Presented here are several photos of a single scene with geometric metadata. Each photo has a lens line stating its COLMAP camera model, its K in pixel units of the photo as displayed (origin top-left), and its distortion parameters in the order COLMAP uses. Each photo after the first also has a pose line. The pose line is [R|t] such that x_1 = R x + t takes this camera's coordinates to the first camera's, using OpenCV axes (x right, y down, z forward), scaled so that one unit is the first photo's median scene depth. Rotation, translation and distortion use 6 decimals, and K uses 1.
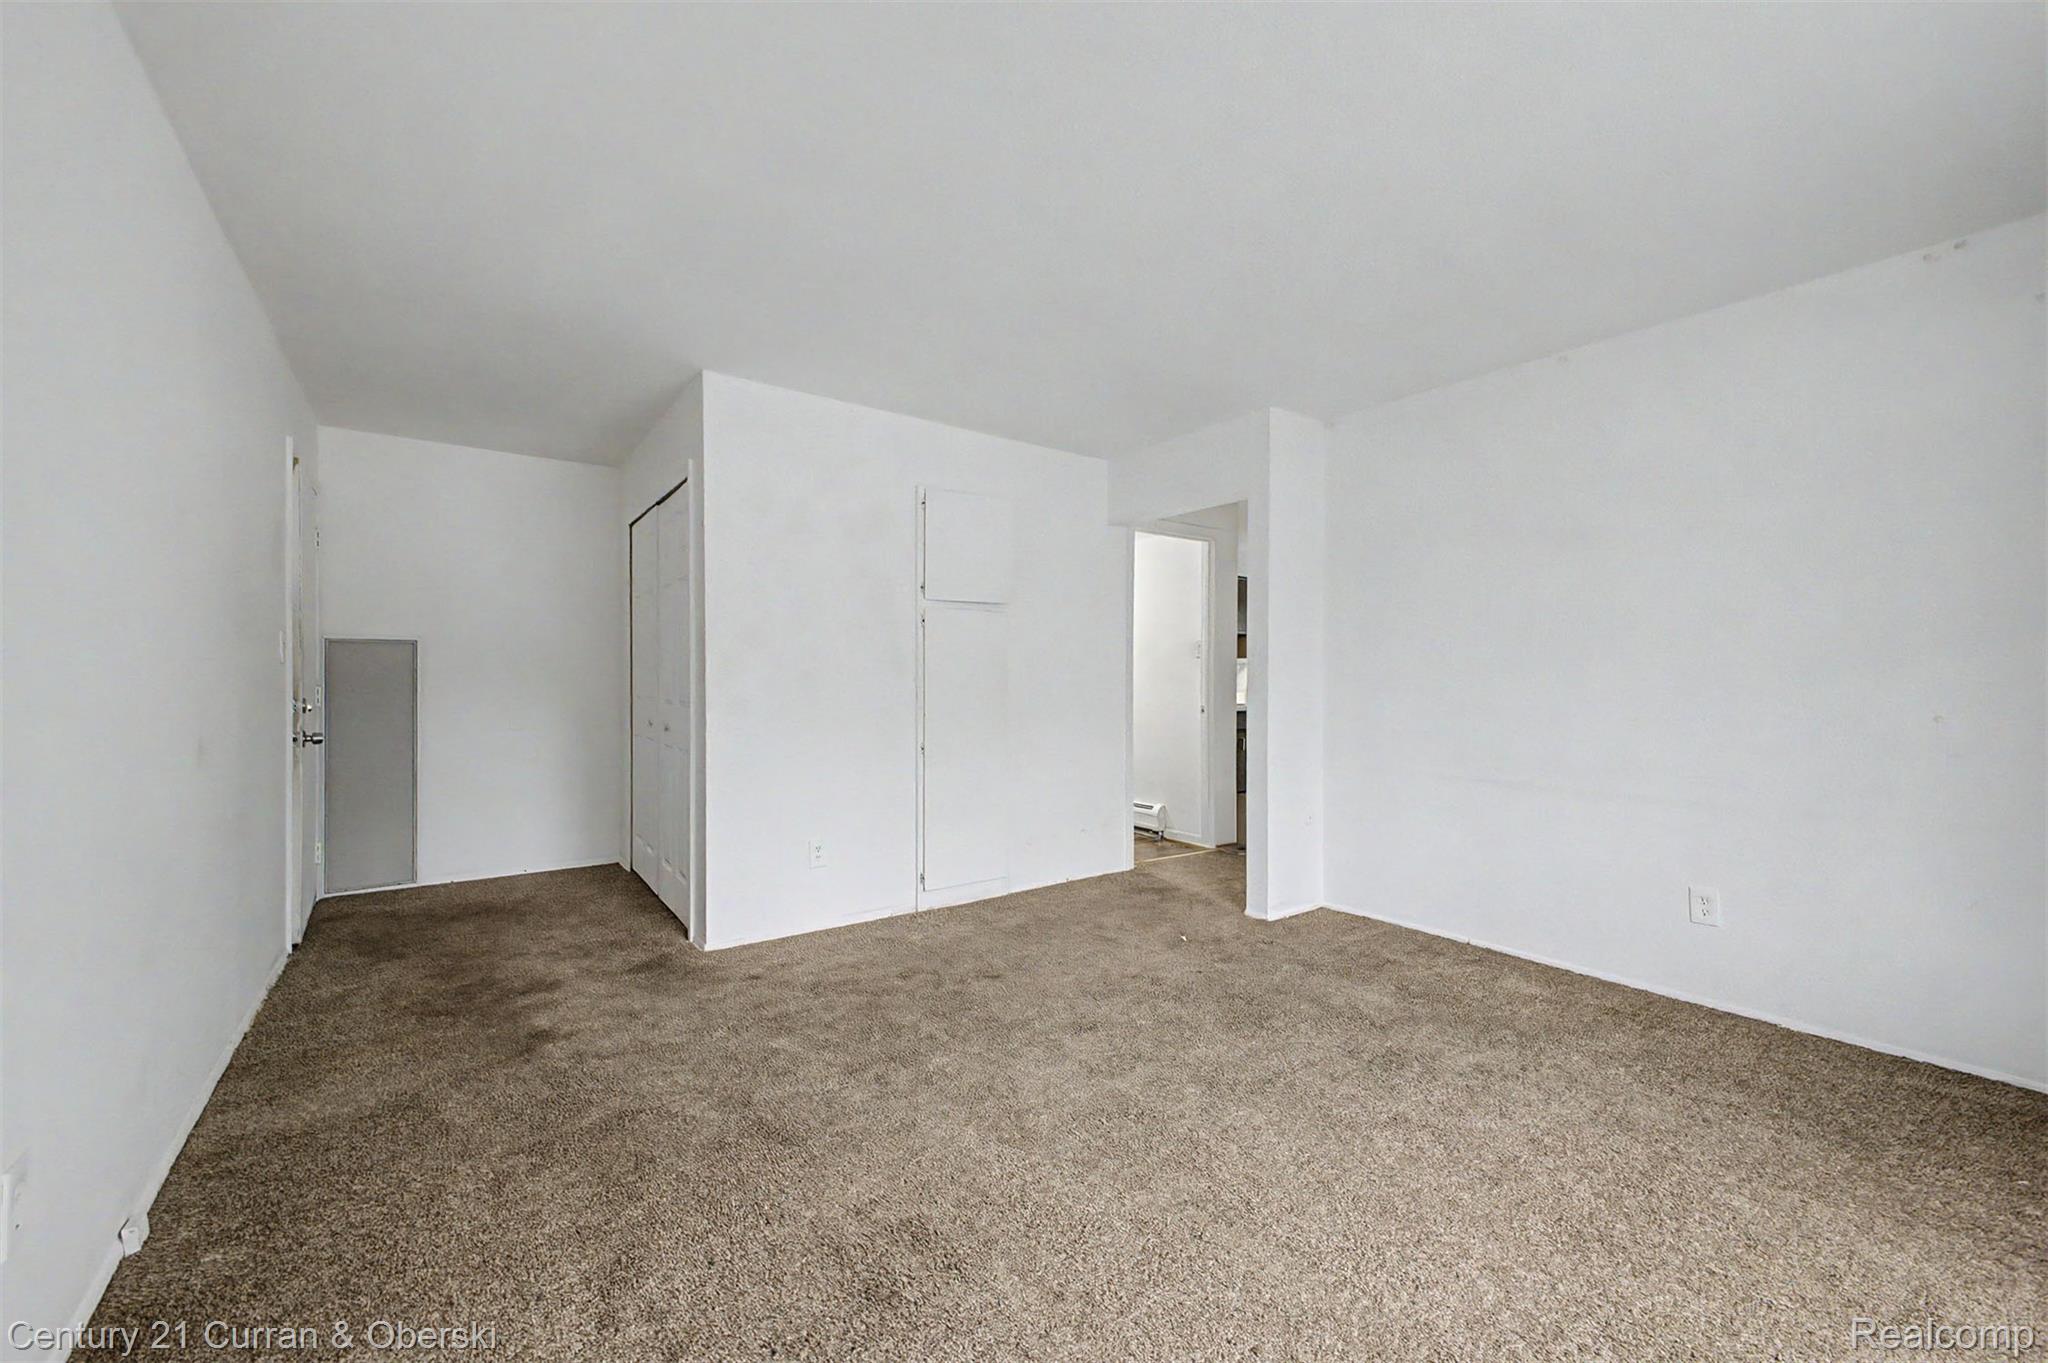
lens RADIAL K [[811.2, 0, 1017.6], [0, 811.2, 681.6], [0, 0, 1]] dist [0.012984, -0.002885]
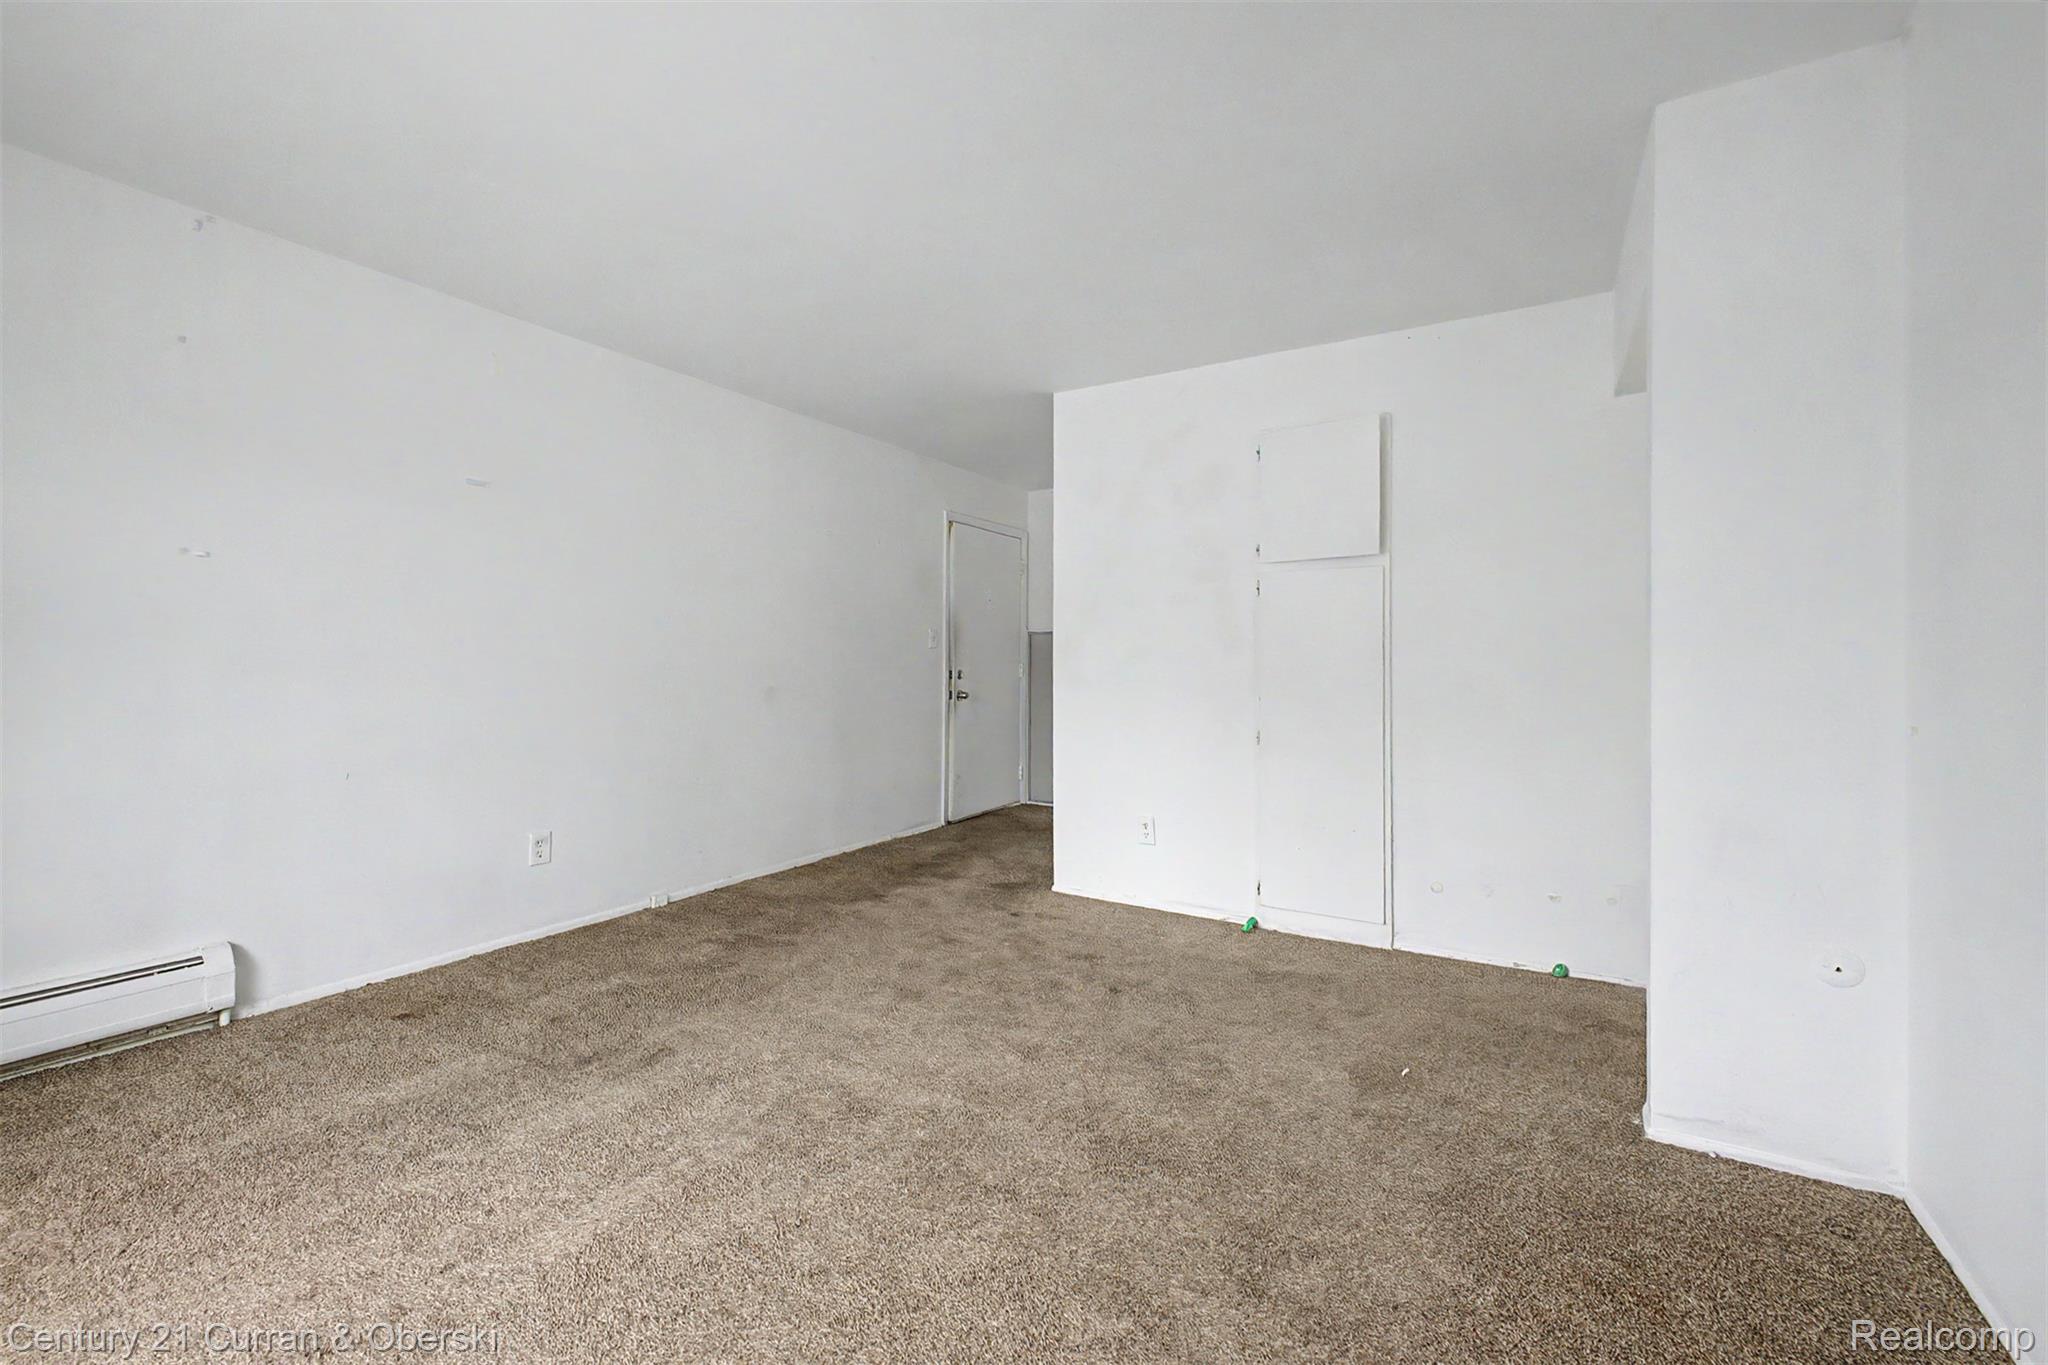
lens RADIAL K [[811.2, 0, 1015.0], [0, 811.2, 680.3], [0, 0, 1]] dist [0.012984, -0.002885]
pose [[0.386066, 0.020101, -0.922252, 0.645233], [0.003762, 0.999720, 0.023364, -0.000212], [0.922463, -0.012489, 0.385883, 0.479493]]
